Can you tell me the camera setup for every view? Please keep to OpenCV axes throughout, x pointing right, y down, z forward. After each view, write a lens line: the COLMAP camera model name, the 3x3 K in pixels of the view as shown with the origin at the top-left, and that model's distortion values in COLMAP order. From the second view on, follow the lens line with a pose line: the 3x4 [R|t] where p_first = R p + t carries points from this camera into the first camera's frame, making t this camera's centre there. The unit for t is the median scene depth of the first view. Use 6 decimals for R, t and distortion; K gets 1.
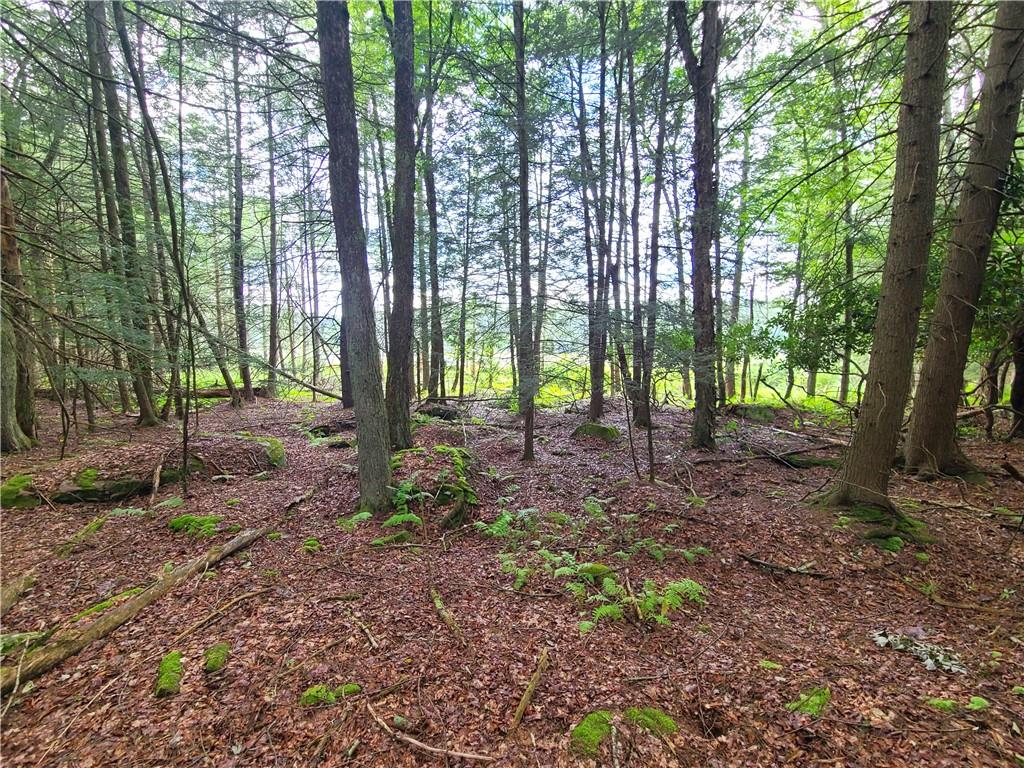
lens RADIAL K [[411.2, 0, 513.8], [0, 411.2, 383.5], [0, 0, 1]] dist [-0.010147, -0.001188]
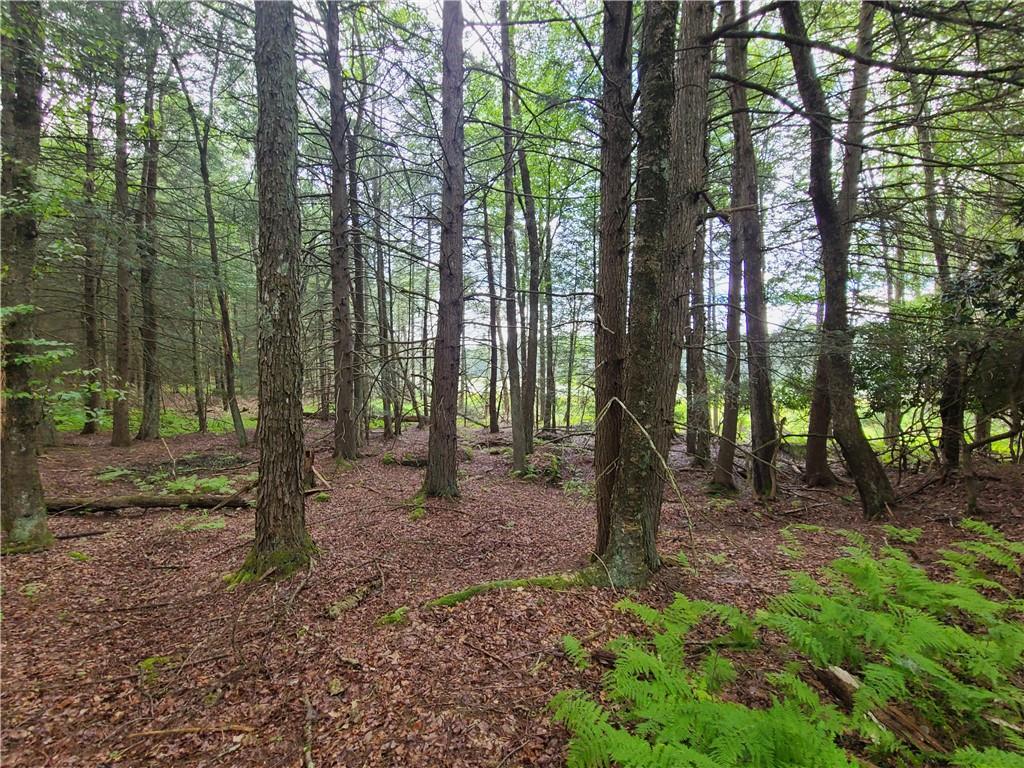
lens RADIAL K [[411.2, 0, 509.3], [0, 411.2, 384.9], [0, 0, 1]] dist [-0.010147, -0.001188]
pose [[0.956792, 0.011937, -0.290529, 0.104201], [-0.029498, 0.997987, -0.056140, -0.032577], [0.289274, 0.062284, 0.955218, -0.466374]]
